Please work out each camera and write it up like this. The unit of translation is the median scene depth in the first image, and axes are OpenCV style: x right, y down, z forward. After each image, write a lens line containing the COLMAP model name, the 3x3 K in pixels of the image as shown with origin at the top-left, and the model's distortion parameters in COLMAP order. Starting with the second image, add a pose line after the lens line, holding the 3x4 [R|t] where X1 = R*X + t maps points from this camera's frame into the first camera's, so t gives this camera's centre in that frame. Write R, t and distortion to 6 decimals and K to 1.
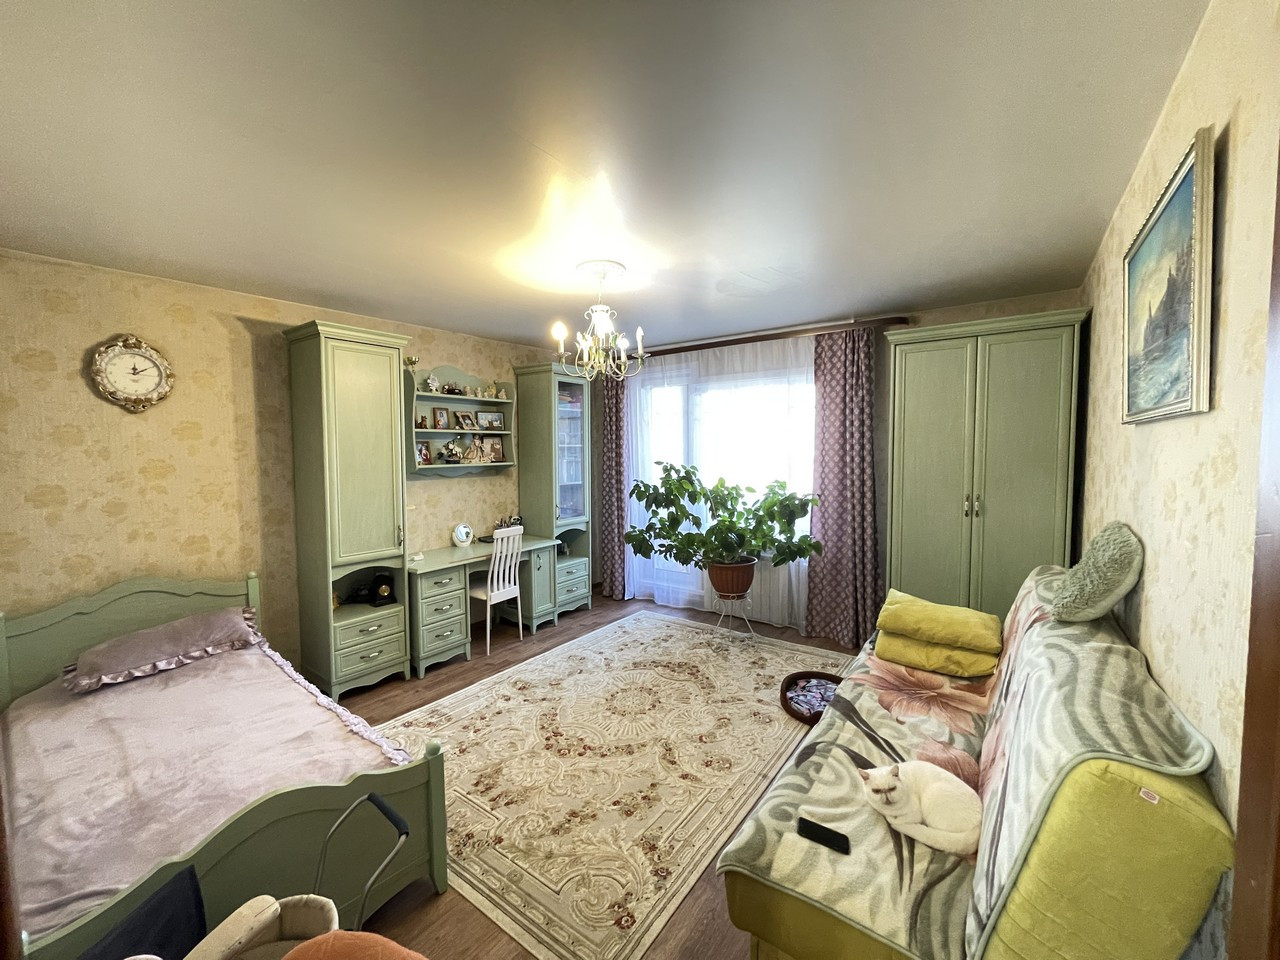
lens RADIAL K [[516.9, 0, 642.1], [0, 516.9, 473.6], [0, 0, 1]] dist [-0.002115, 0.000043]
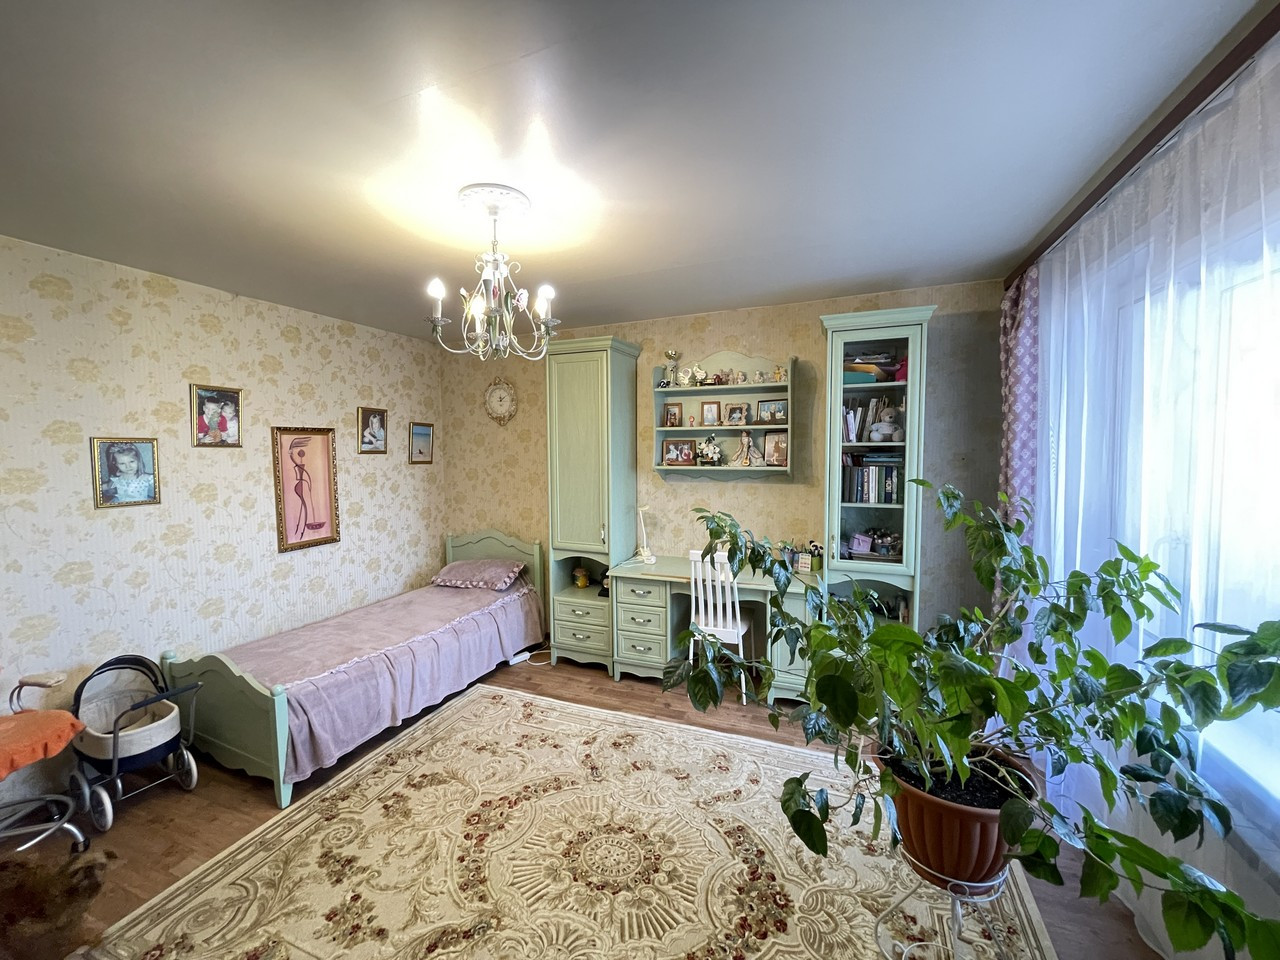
lens RADIAL K [[516.9, 0, 641.2], [0, 516.9, 475.5], [0, 0, 1]] dist [-0.002115, 0.000043]
pose [[0.248627, 0.061891, -0.966620, 0.517693], [-0.042349, 0.997697, 0.052988, -0.051122], [0.967673, 0.027761, 0.250675, 0.787114]]
